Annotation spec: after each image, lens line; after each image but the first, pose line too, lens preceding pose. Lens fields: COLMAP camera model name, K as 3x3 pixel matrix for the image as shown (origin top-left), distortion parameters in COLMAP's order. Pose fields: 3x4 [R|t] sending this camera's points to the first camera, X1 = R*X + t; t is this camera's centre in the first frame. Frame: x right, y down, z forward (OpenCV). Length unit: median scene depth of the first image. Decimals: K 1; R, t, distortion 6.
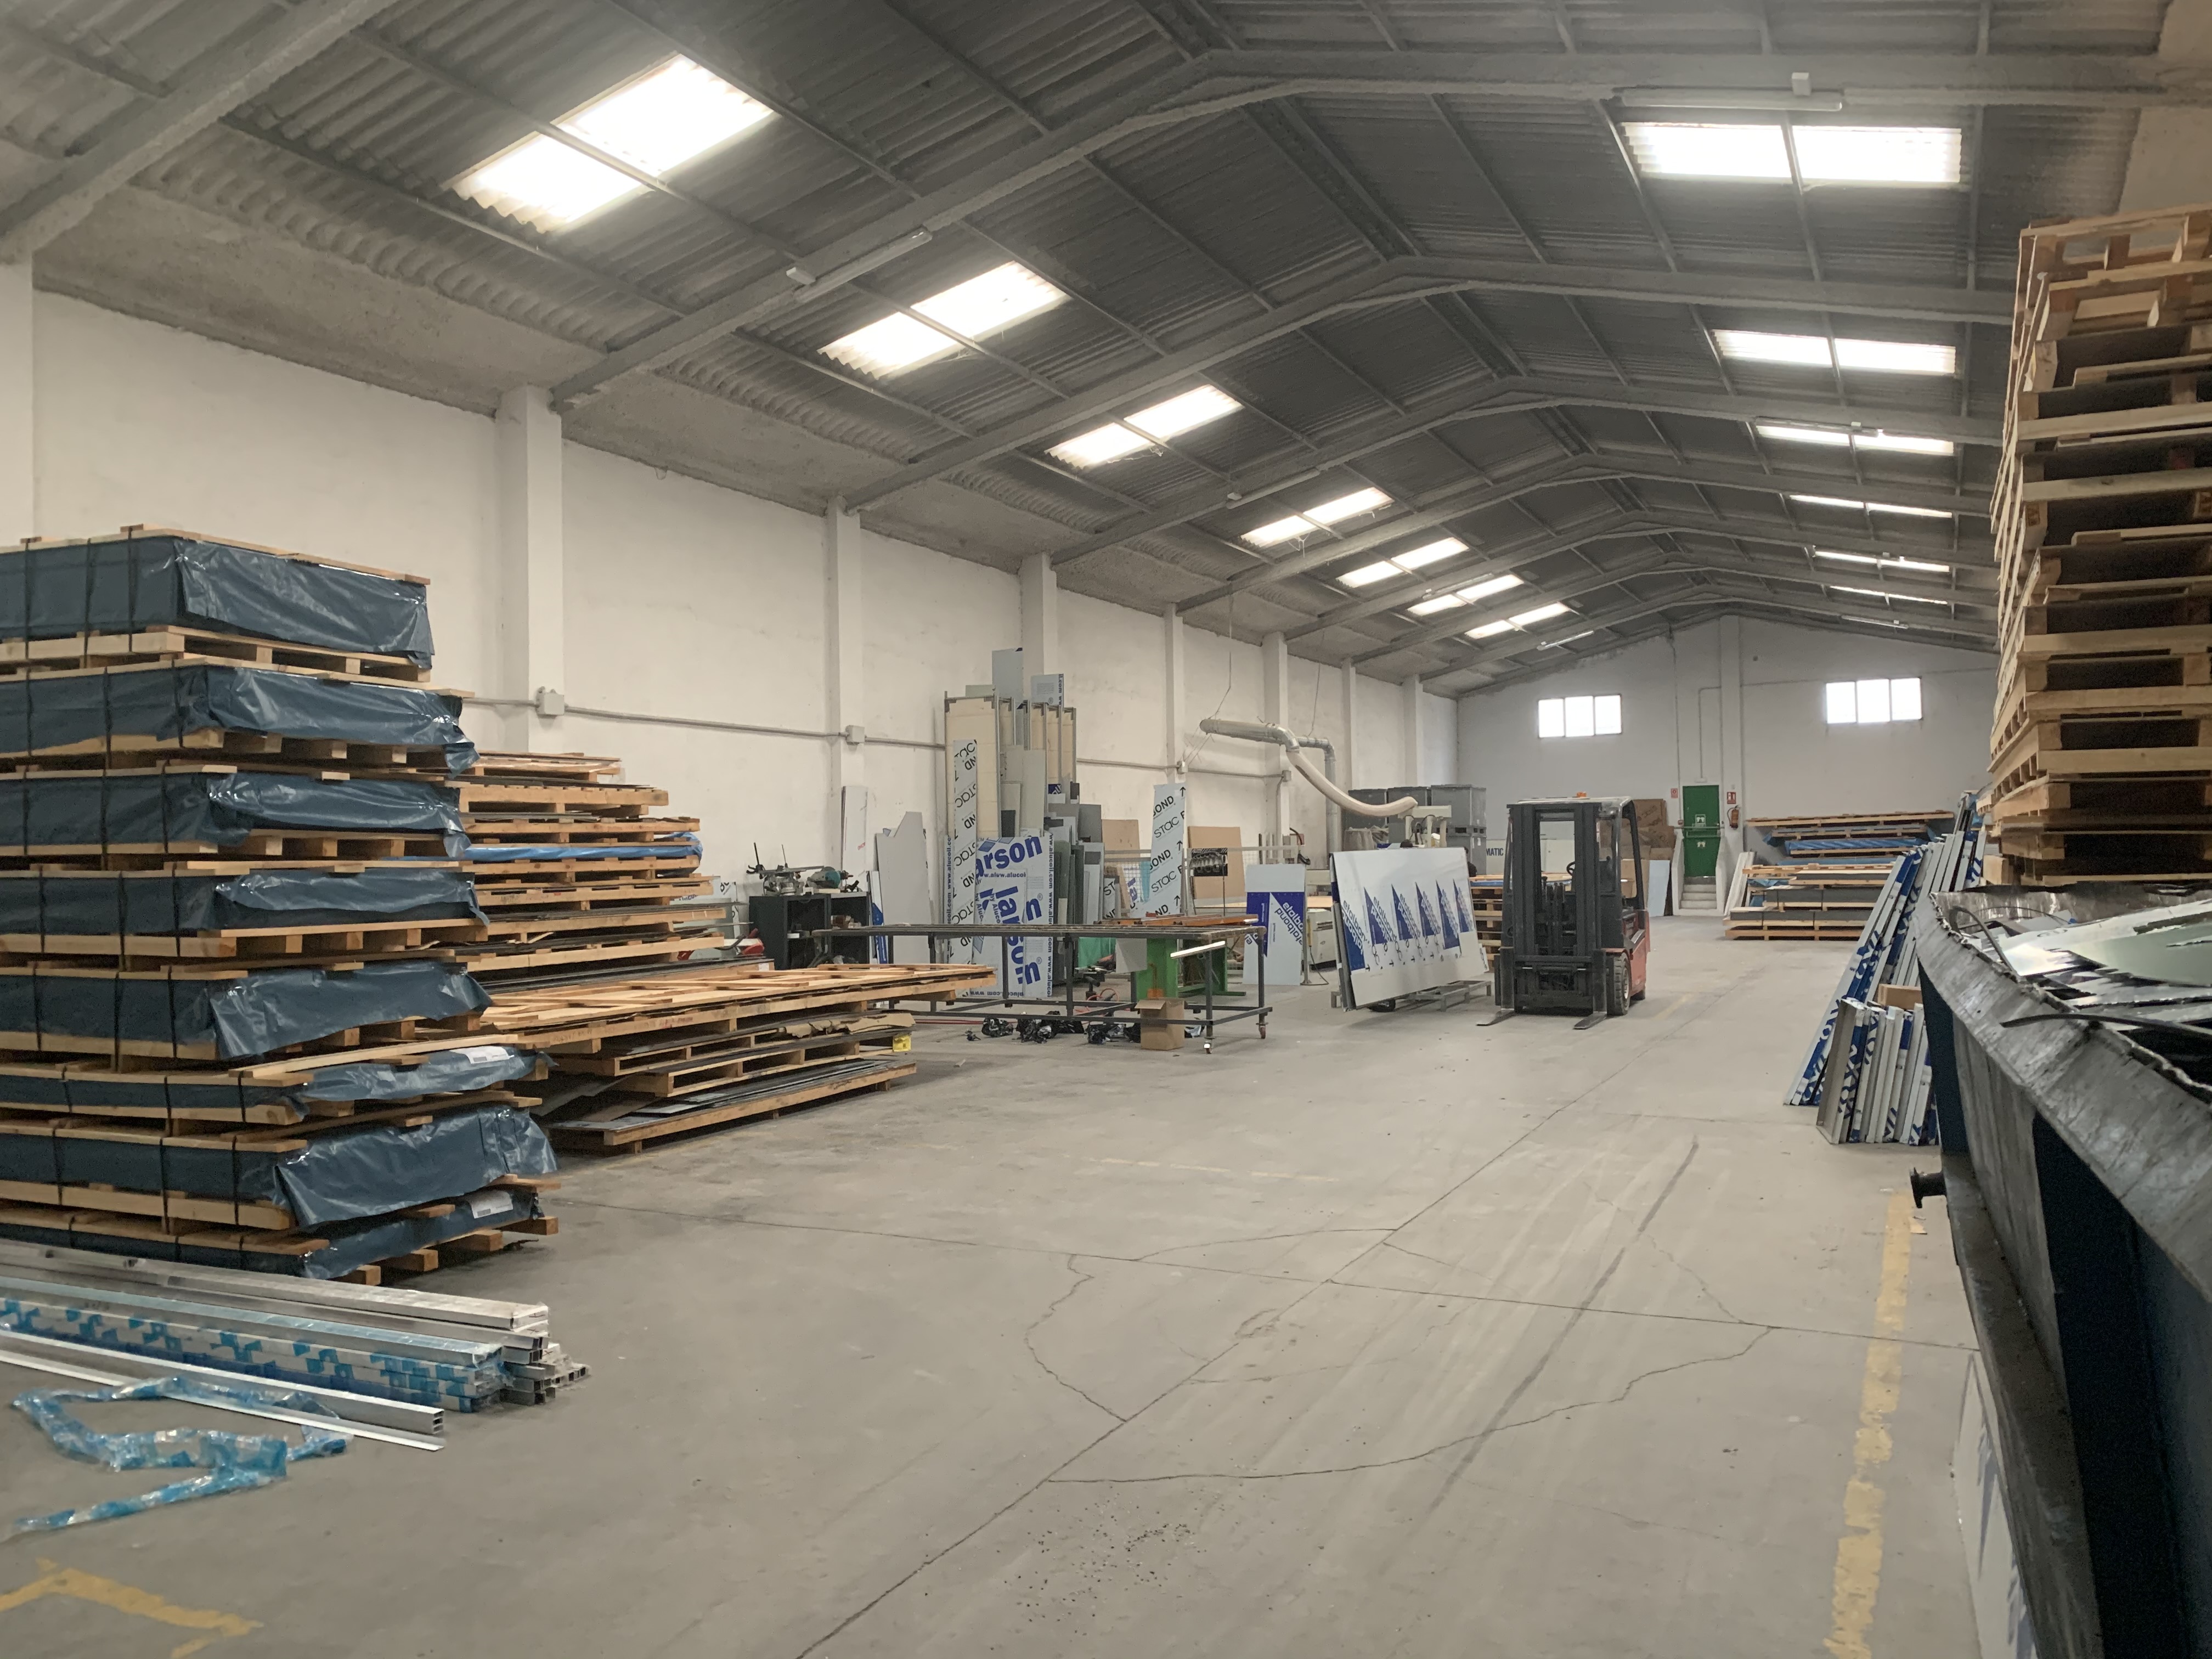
lens RADIAL K [[1677.9, 0, 1095.4], [0, 1677.9, 820.0], [0, 0, 1]] dist [0.080581, -0.152308]
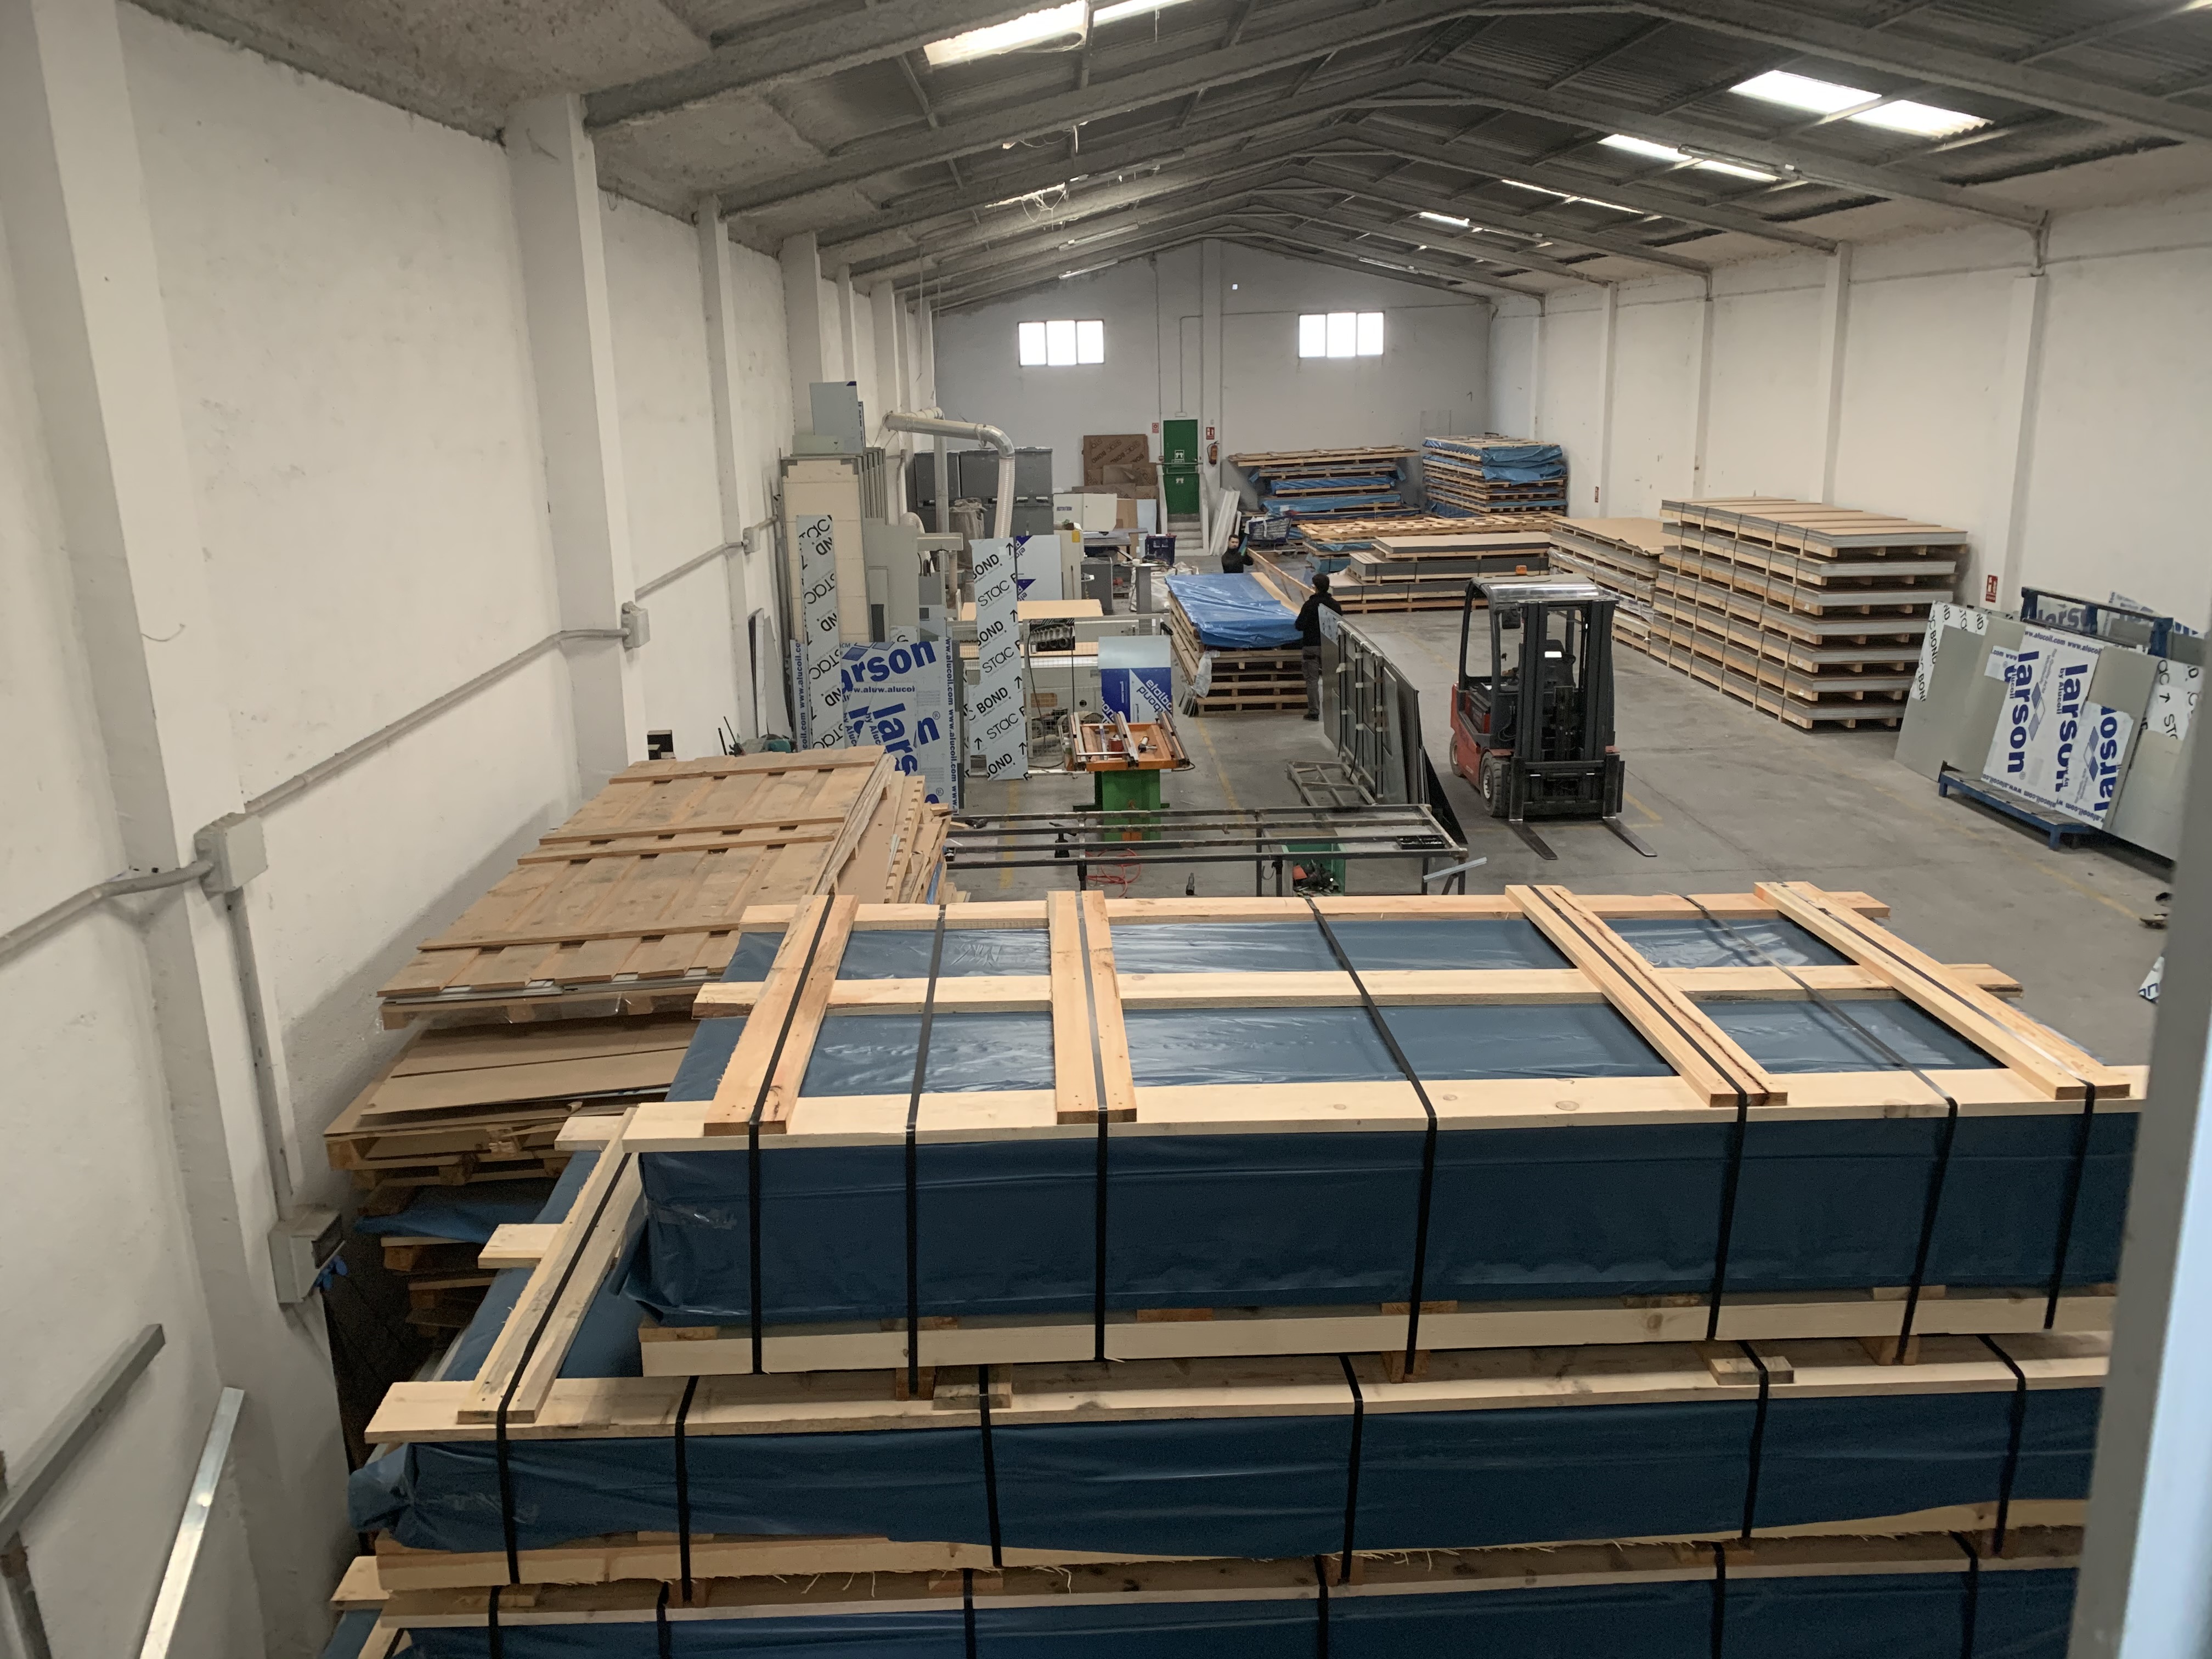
lens RADIAL K [[1686.3, 0, 1100.0], [0, 1686.3, 811.2], [0, 0, 1]] dist [0.103737, -0.137546]
pose [[0.881442, -0.125233, 0.455386, -0.338081], [0.001220, 0.964805, 0.262965, -0.123185], [-0.472290, -0.231233, 0.850572, 0.250474]]
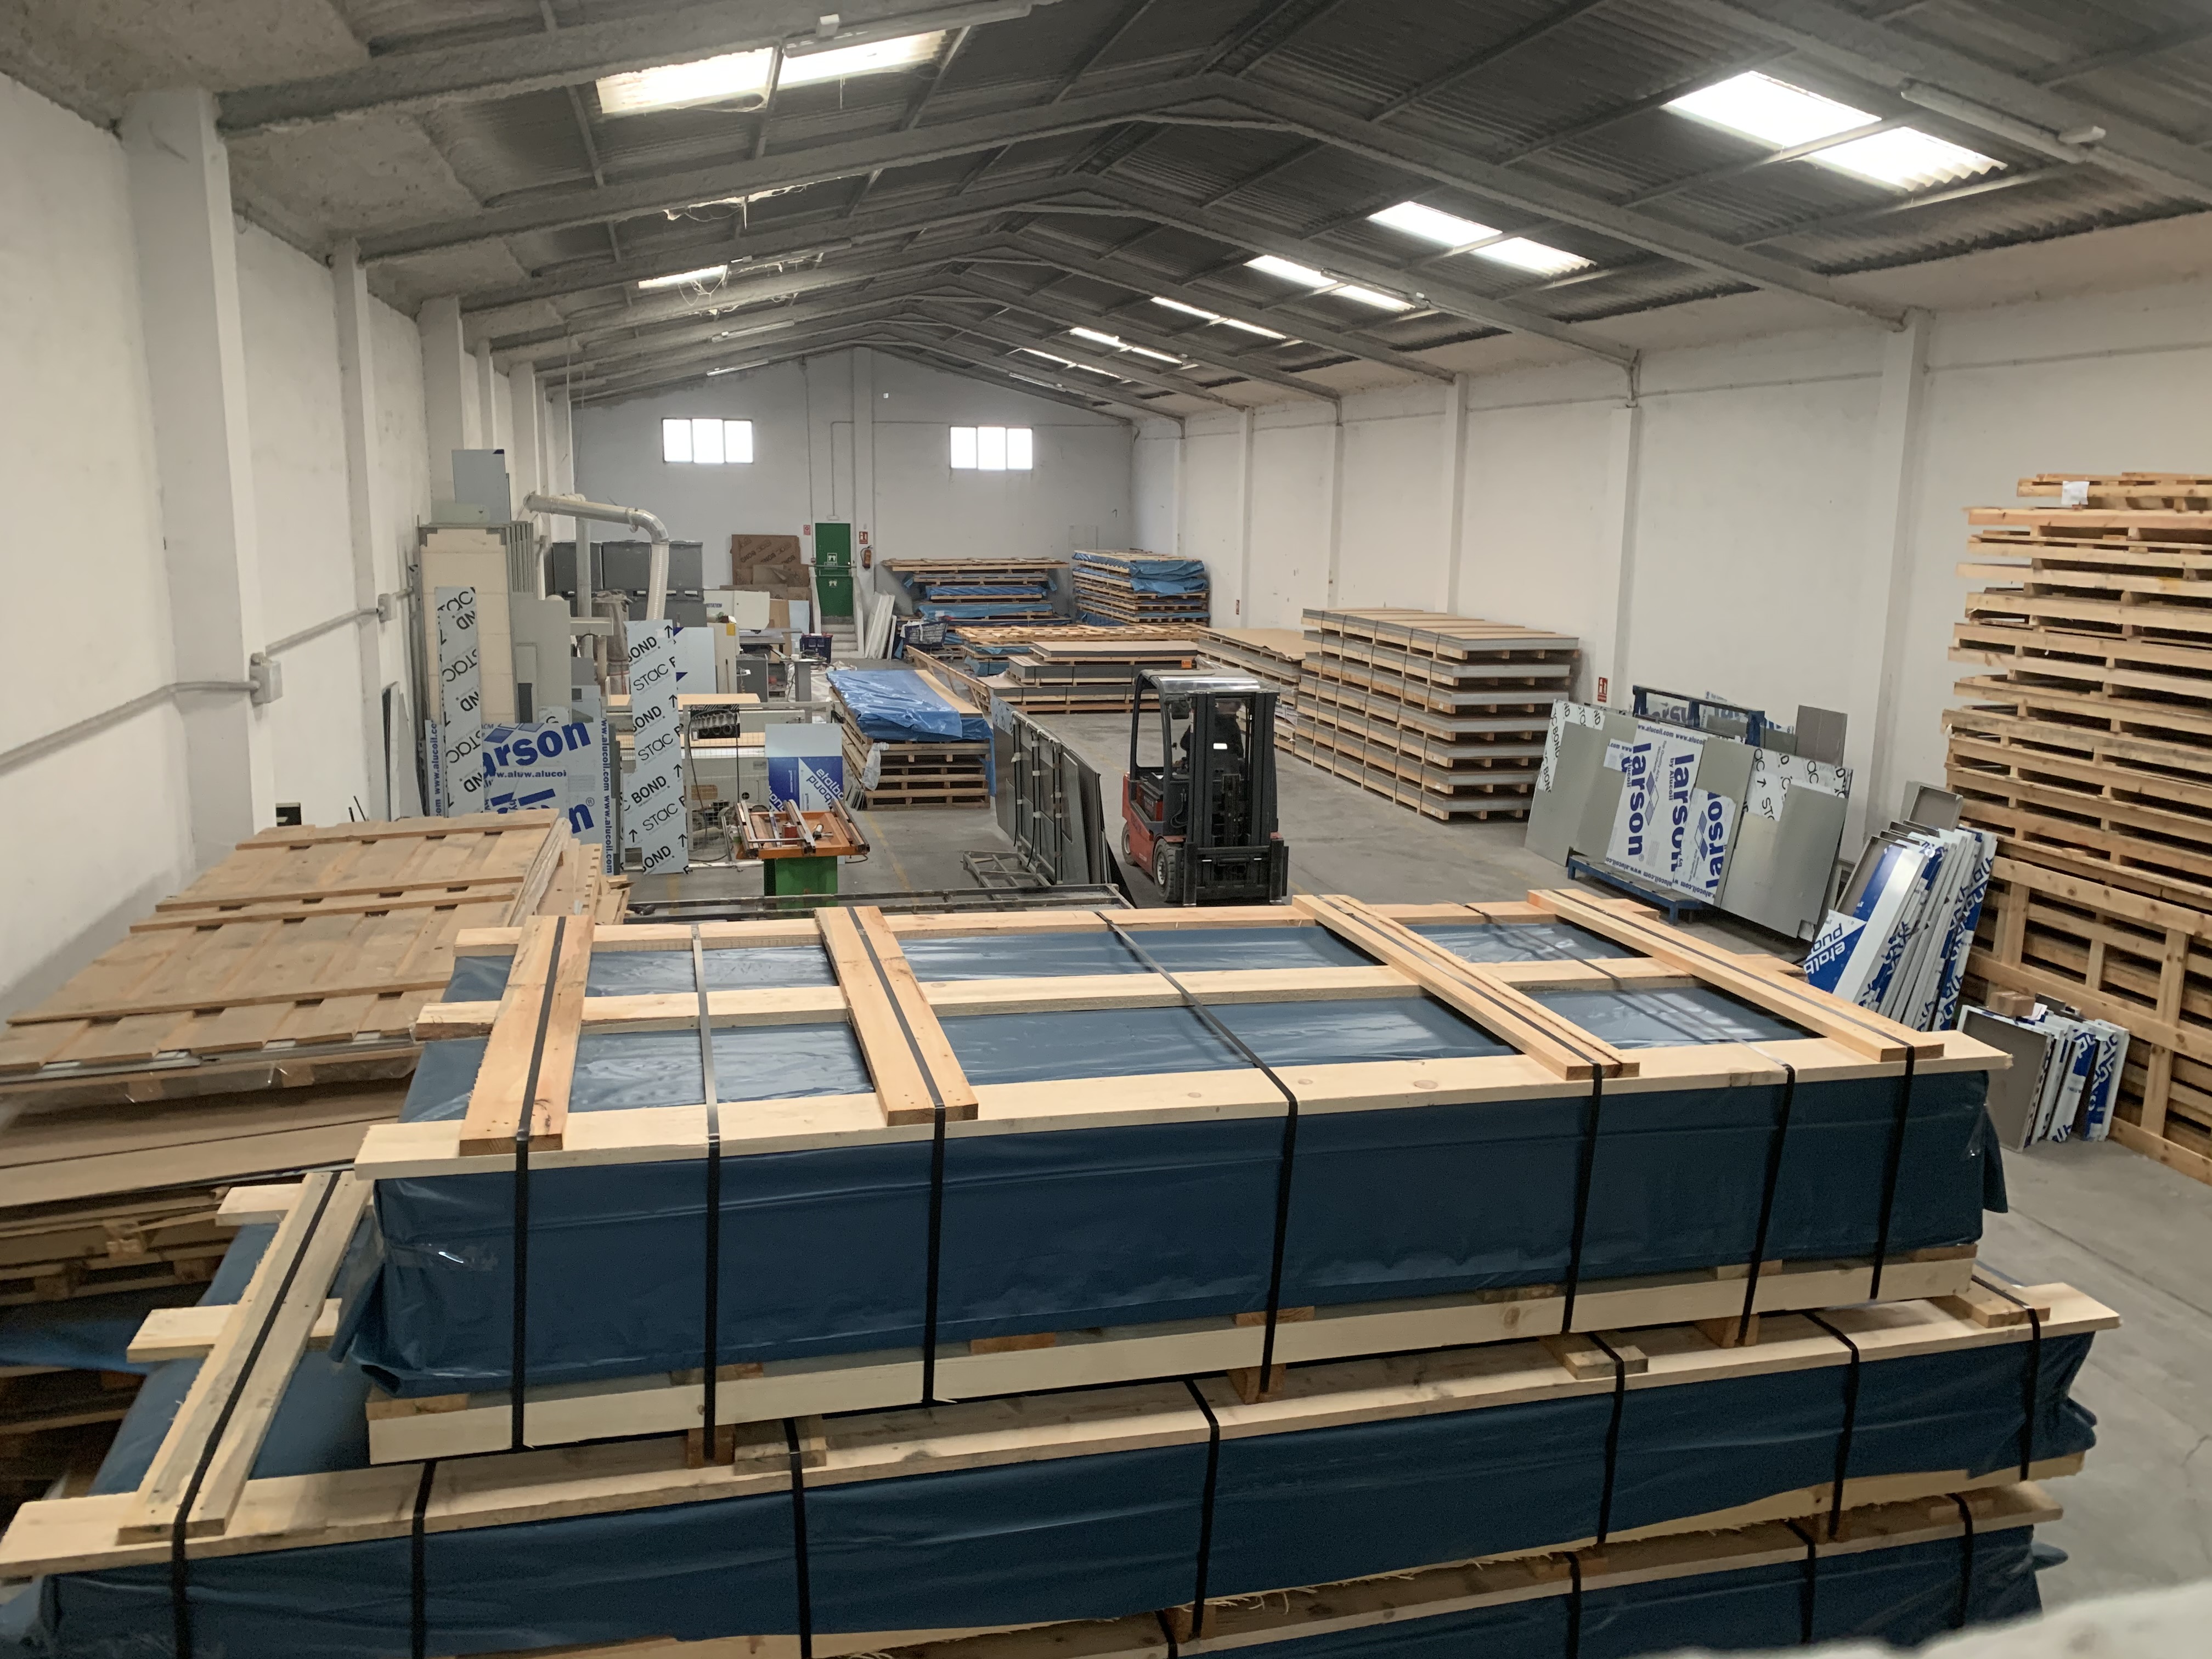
lens RADIAL K [[1683.1, 0, 1099.7], [0, 1683.1, 806.0], [0, 0, 1]] dist [0.188307, -0.417376]
pose [[0.765257, -0.092667, 0.637020, -0.345687], [-0.039128, 0.981058, 0.189719, -0.106944], [-0.642535, -0.170109, 0.747136, 0.268500]]
